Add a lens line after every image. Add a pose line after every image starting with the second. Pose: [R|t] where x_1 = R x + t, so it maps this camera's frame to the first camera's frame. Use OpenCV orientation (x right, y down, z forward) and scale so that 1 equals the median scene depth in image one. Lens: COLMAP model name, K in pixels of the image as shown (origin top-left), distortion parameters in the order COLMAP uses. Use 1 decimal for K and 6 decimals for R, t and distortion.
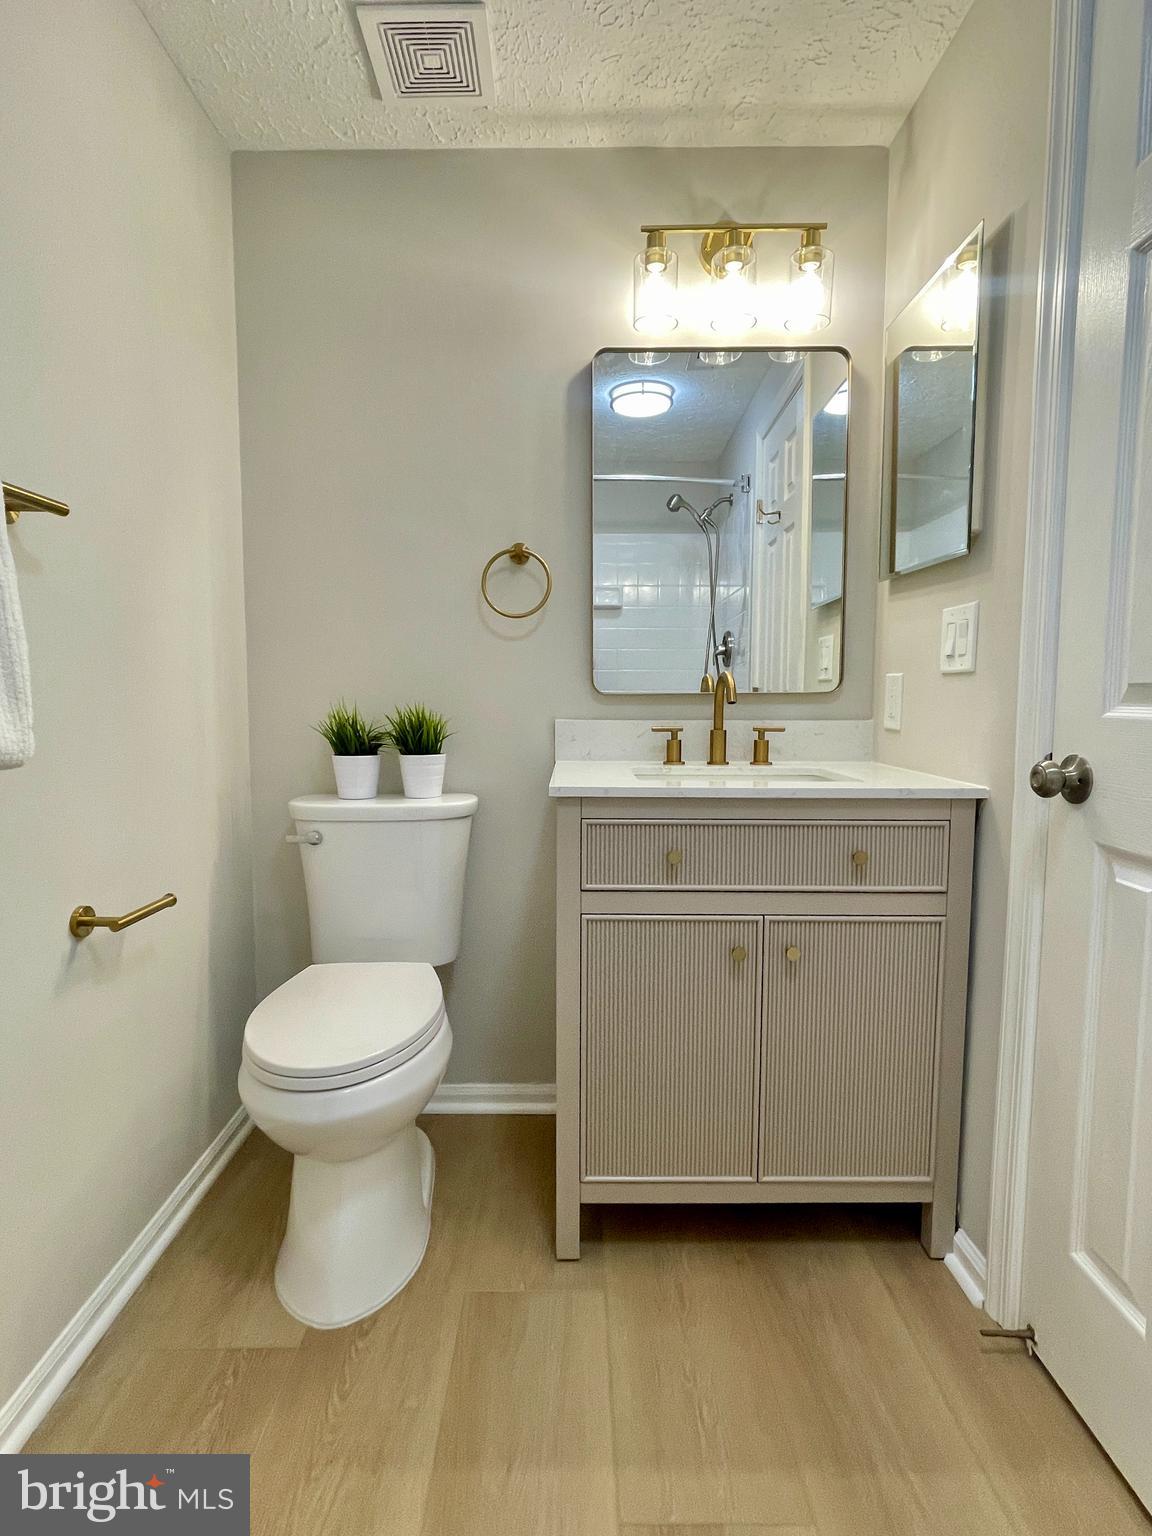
lens RADIAL K [[780.9, 0, 544.3], [0, 780.9, 777.3], [0, 0, 1]] dist [-0.009123, -0.001611]
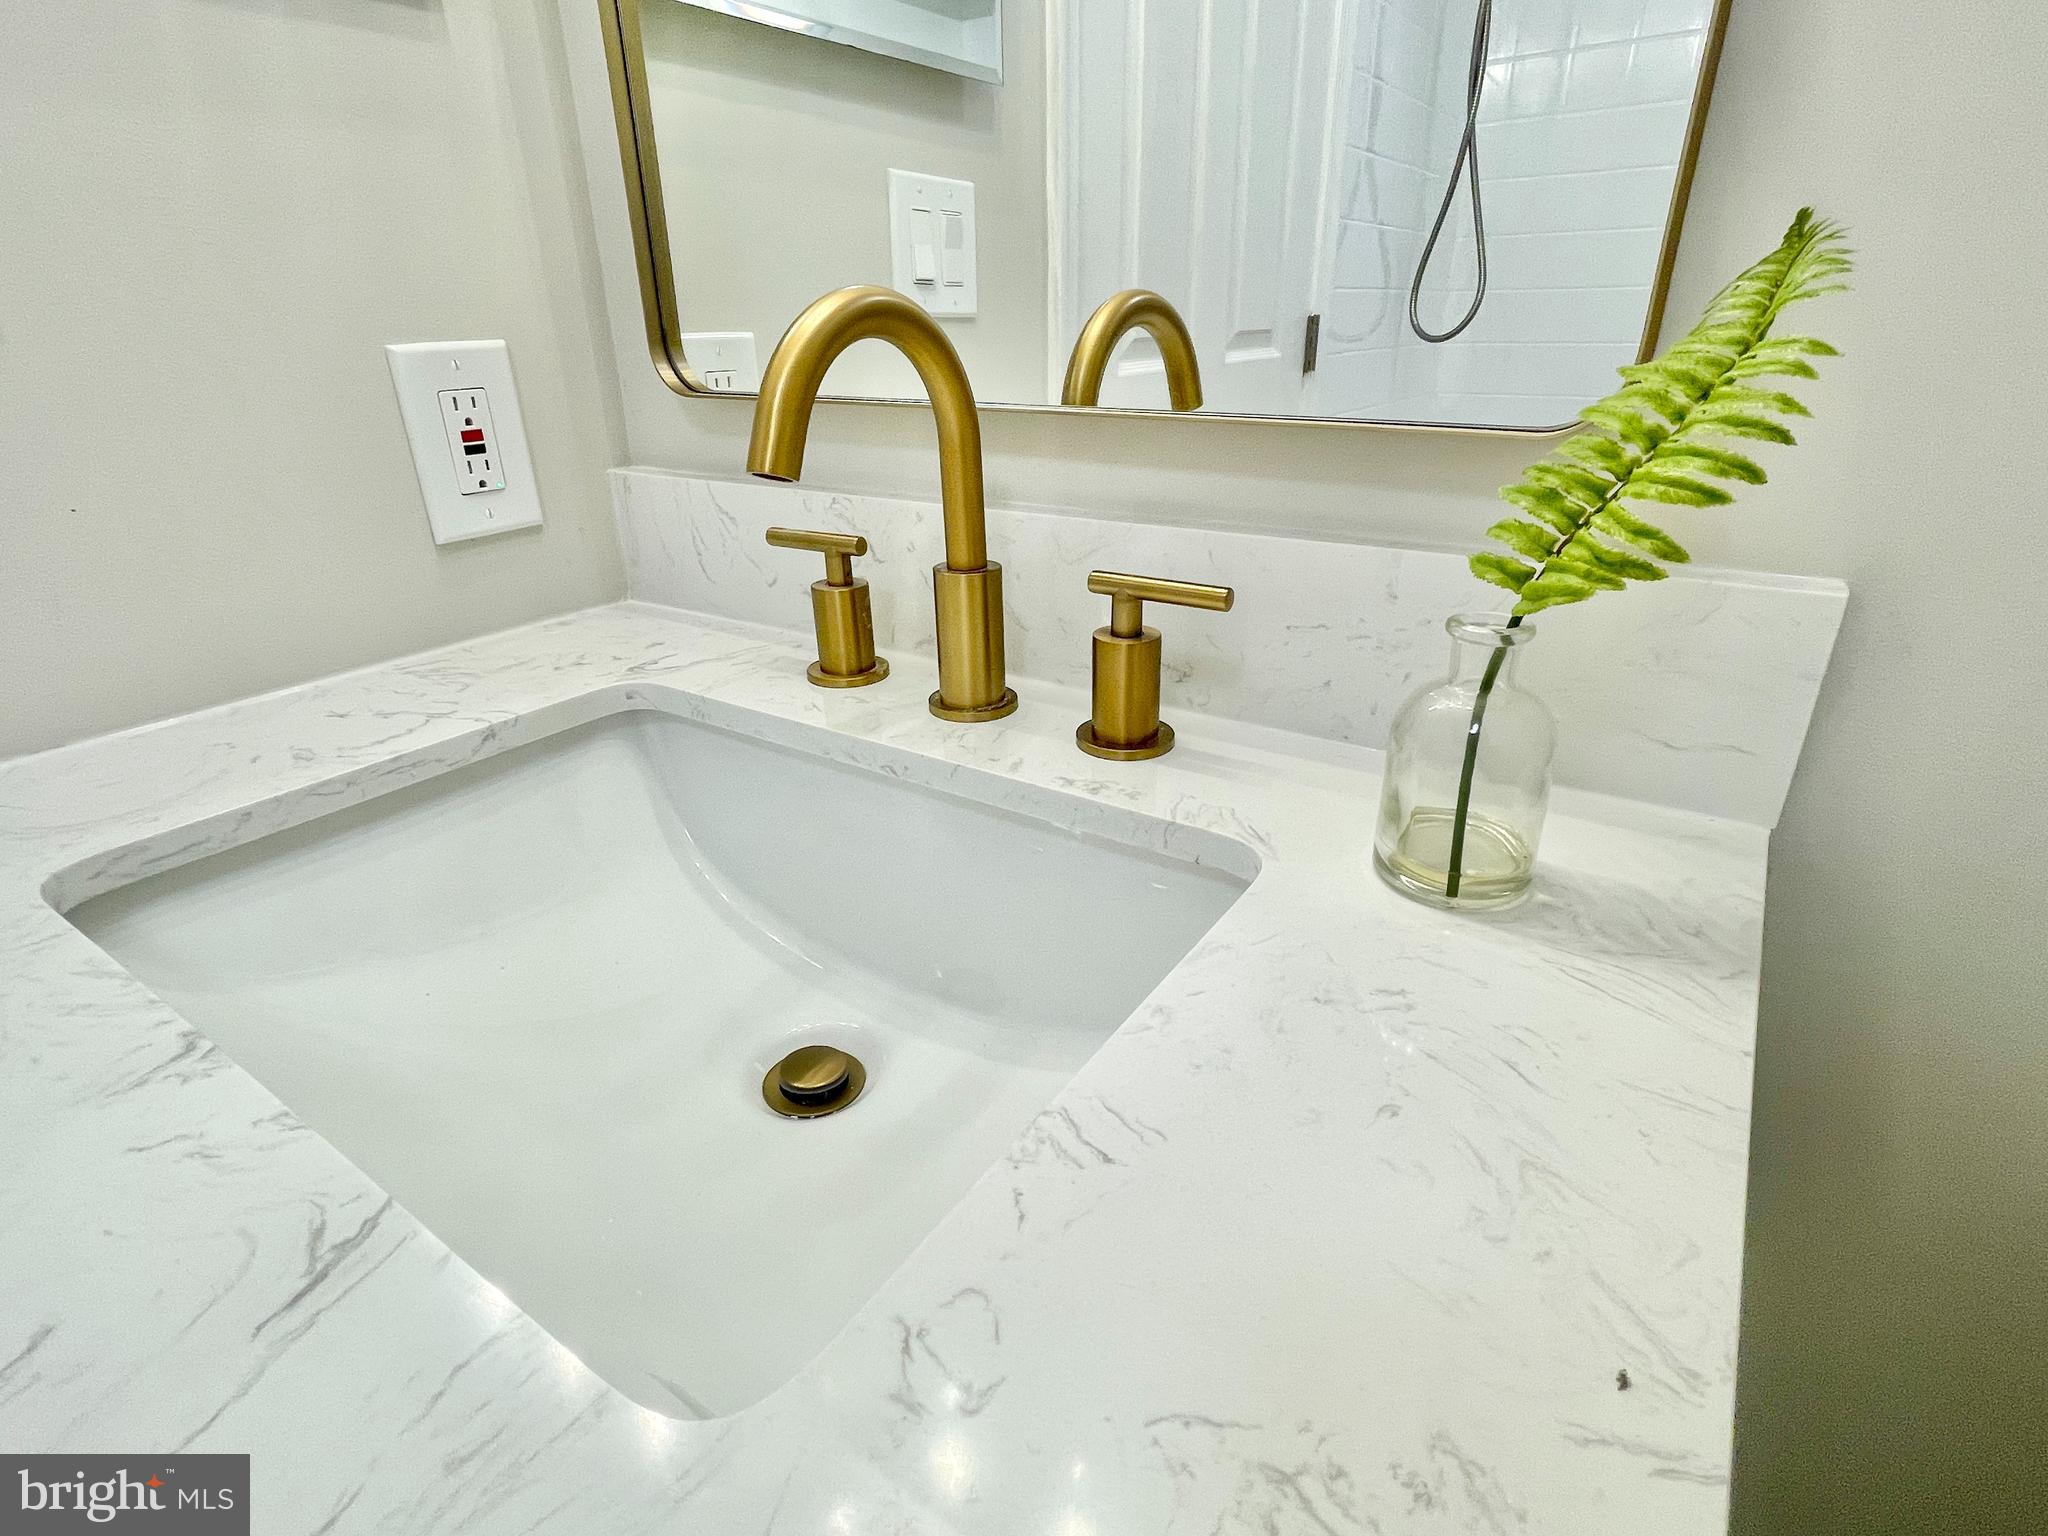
lens RADIAL K [[1041.2, 0, 1024.0], [0, 1041.2, 768.0], [0, 0, 1]] dist [-0.009123, -0.001611]
pose [[0.836403, 0.201045, -0.509912, 0.405464], [-0.036940, 0.948863, 0.313518, -0.100606], [0.546868, -0.243391, 0.801059, 0.751289]]
